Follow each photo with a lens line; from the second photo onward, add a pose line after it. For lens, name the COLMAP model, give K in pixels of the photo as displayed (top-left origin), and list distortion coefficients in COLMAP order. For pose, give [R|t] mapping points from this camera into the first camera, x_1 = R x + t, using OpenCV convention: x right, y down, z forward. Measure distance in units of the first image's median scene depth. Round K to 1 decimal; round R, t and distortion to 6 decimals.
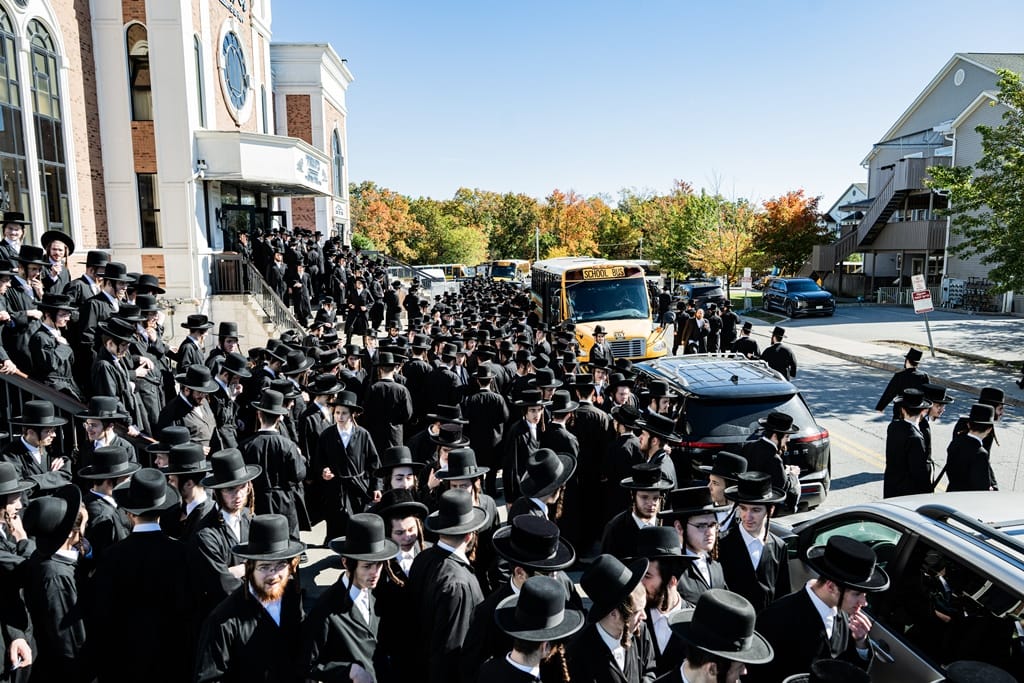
lens RADIAL K [[715.4, 0, 513.9], [0, 715.4, 350.5], [0, 0, 1]] dist [-0.001679, -0.000037]
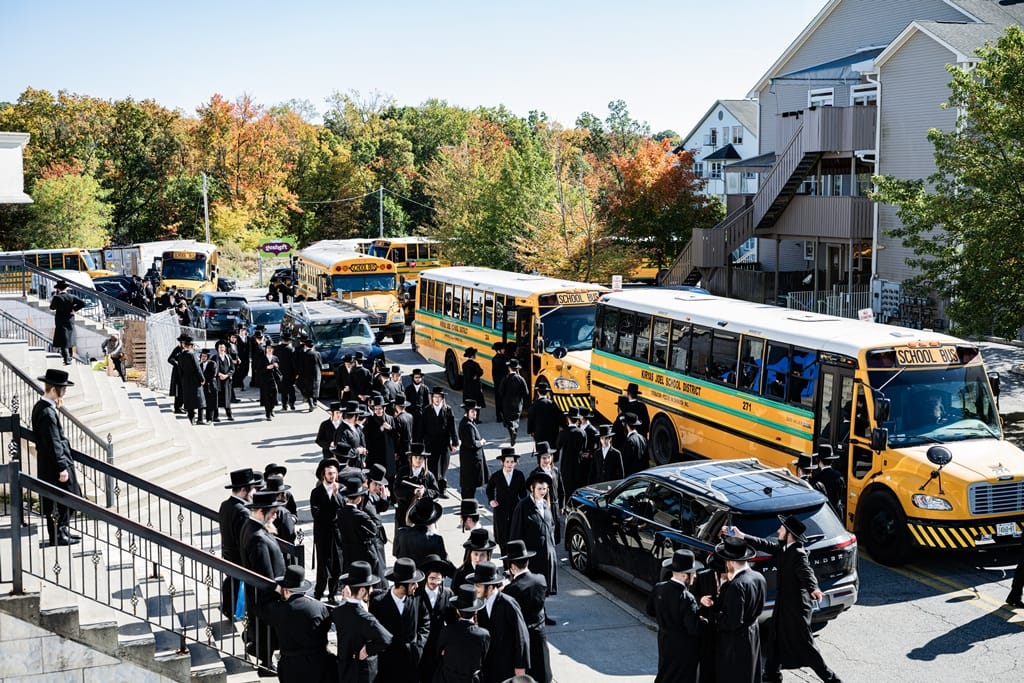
lens RADIAL K [[1336.7, 0, 512.5], [0, 1336.7, 363.5], [0, 0, 1]] dist [0.007628, -0.010618]
pose [[0.956022, -0.041116, 0.290399, -0.120684], [0.044008, 0.999025, -0.003431, -0.031093], [-0.289975, 0.016060, 0.956899, -0.148316]]
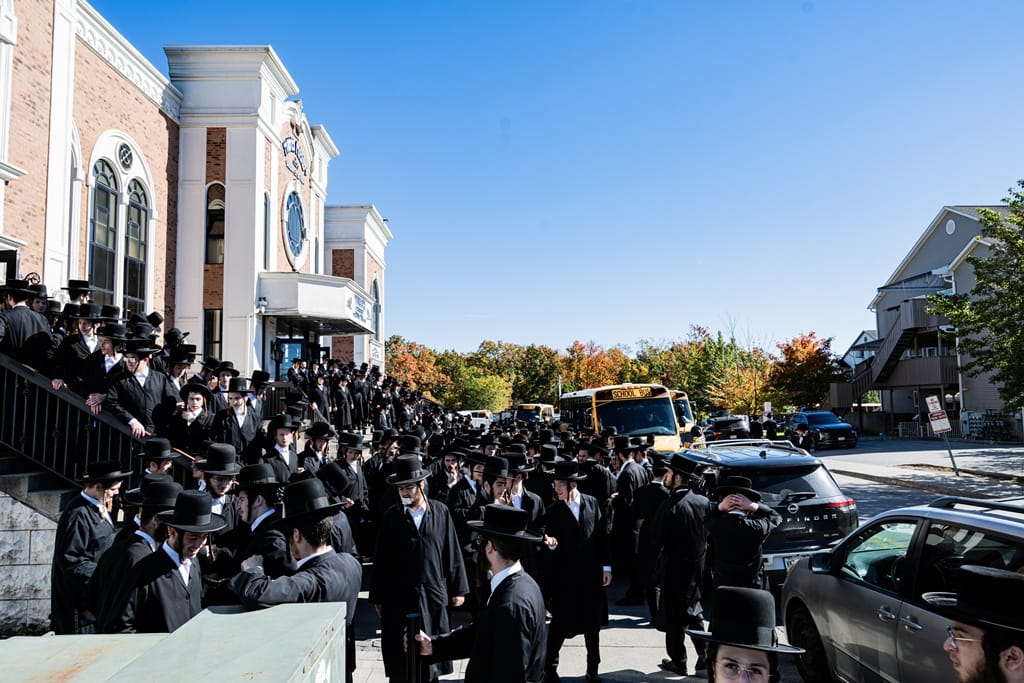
lens RADIAL K [[707.9, 0, 519.3], [0, 707.9, 345.8], [0, 0, 1]] dist [-0.002656, 0.001460]
pose [[0.999696, -0.012504, -0.021273, -0.008067], [0.007569, 0.975929, -0.217957, 0.022956], [0.023486, 0.217730, 0.975727, -0.021063]]
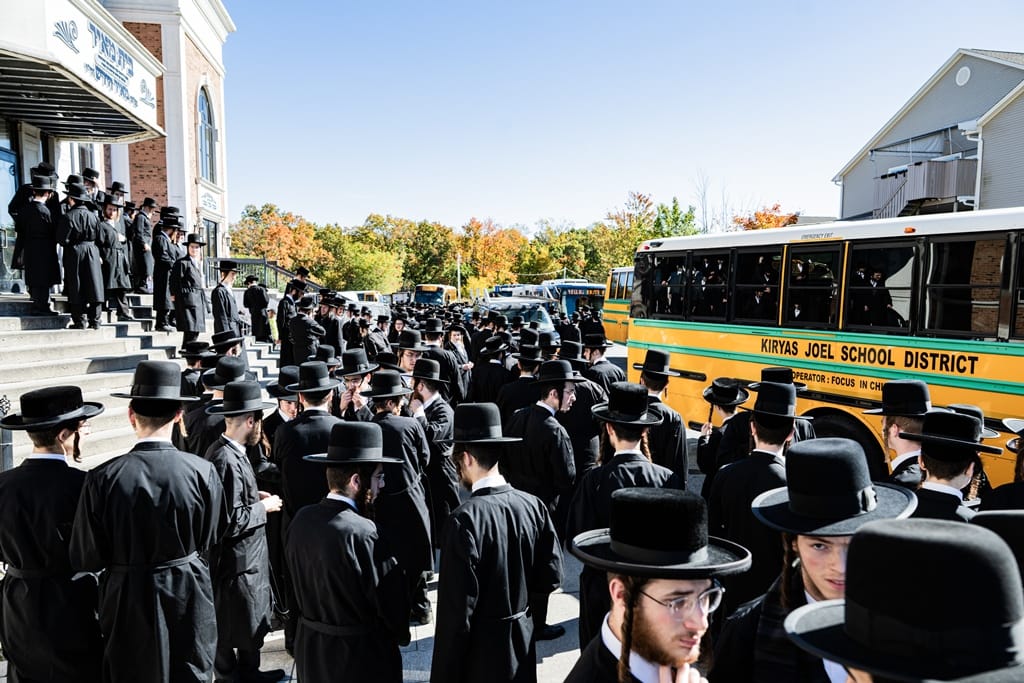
lens RADIAL K [[707.9, 0, 519.3], [0, 707.9, 345.8], [0, 0, 1]] dist [-0.002656, 0.001460]
pose [[0.990750, -0.001310, 0.135695, -0.034823], [0.008656, 0.998527, -0.053559, -0.013126], [-0.135425, 0.054238, 0.989302, 0.263933]]
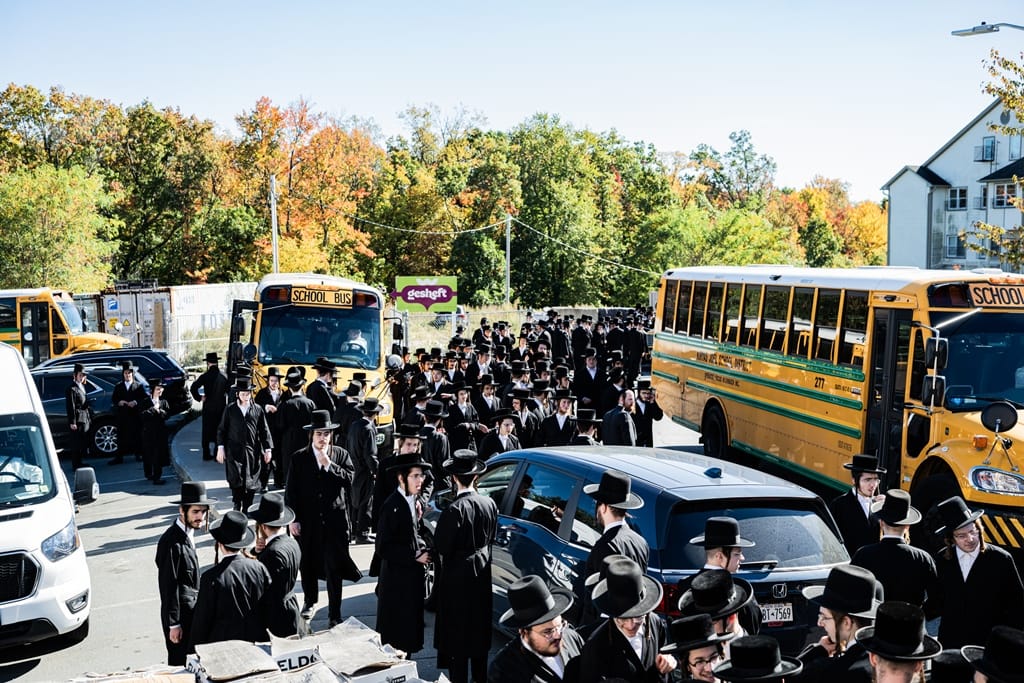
lens RADIAL K [[1353.2, 0, 512.0], [0, 1353.2, 341.5], [0, 0, 1]] dist [0.003652, 0.012888]
pose [[0.957907, -0.012001, 0.286828, -0.113286], [0.033003, 0.997105, -0.068499, -0.126544], [-0.285176, 0.075082, 0.955530, 0.975959]]
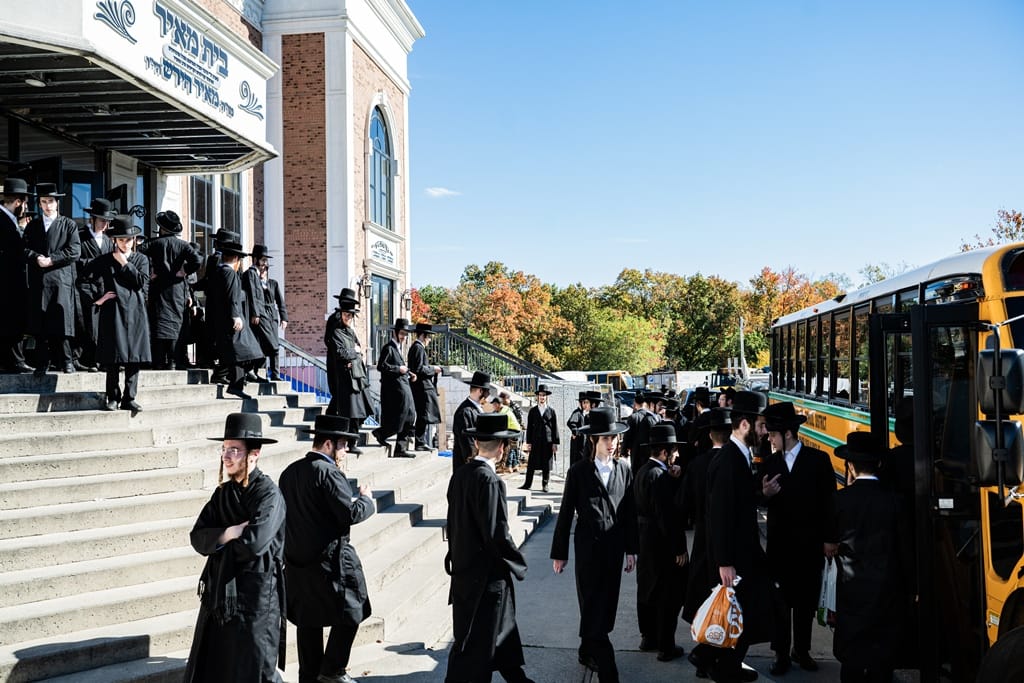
lens RADIAL K [[966.5, 0, 516.0], [0, 966.5, 343.0], [0, 0, 1]] dist [-0.000234, -0.008155]
pose [[0.982147, -0.008477, -0.187923, -0.009097], [-0.021879, 0.987057, -0.158871, -0.014502], [0.186838, 0.160147, 0.969250, 0.310439]]
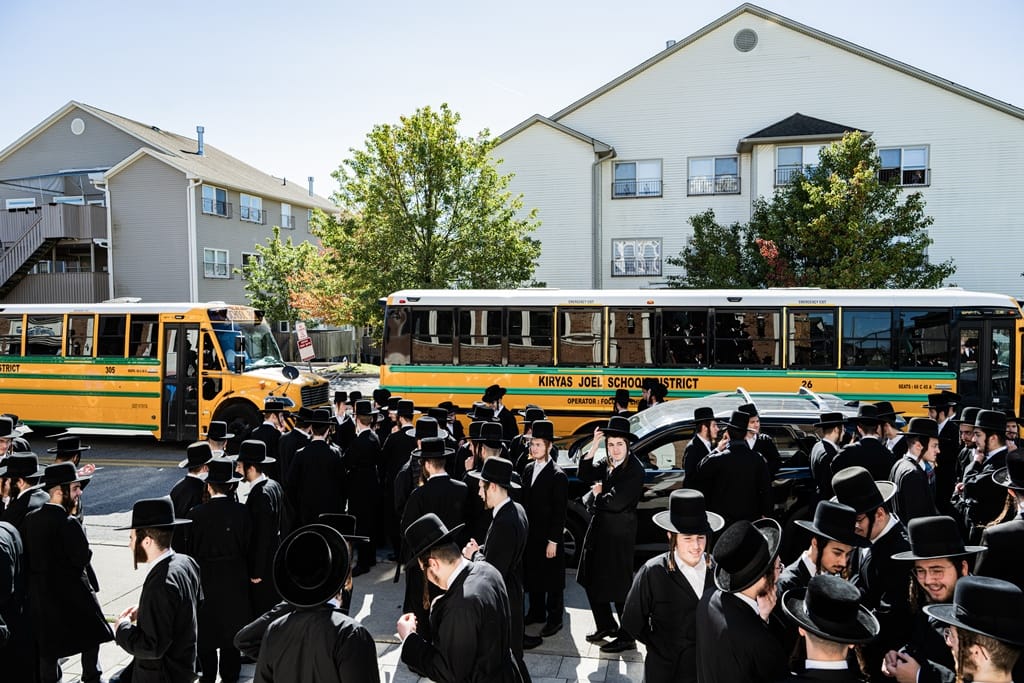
lens RADIAL K [[707.9, 0, 519.3], [0, 707.9, 345.8], [0, 0, 1]] dist [-0.002656, 0.001460]
pose [[0.273486, -0.053364, 0.960394, -0.156728], [0.141073, 0.989888, 0.014830, -0.024678], [-0.951475, 0.131429, 0.278249, 0.237062]]
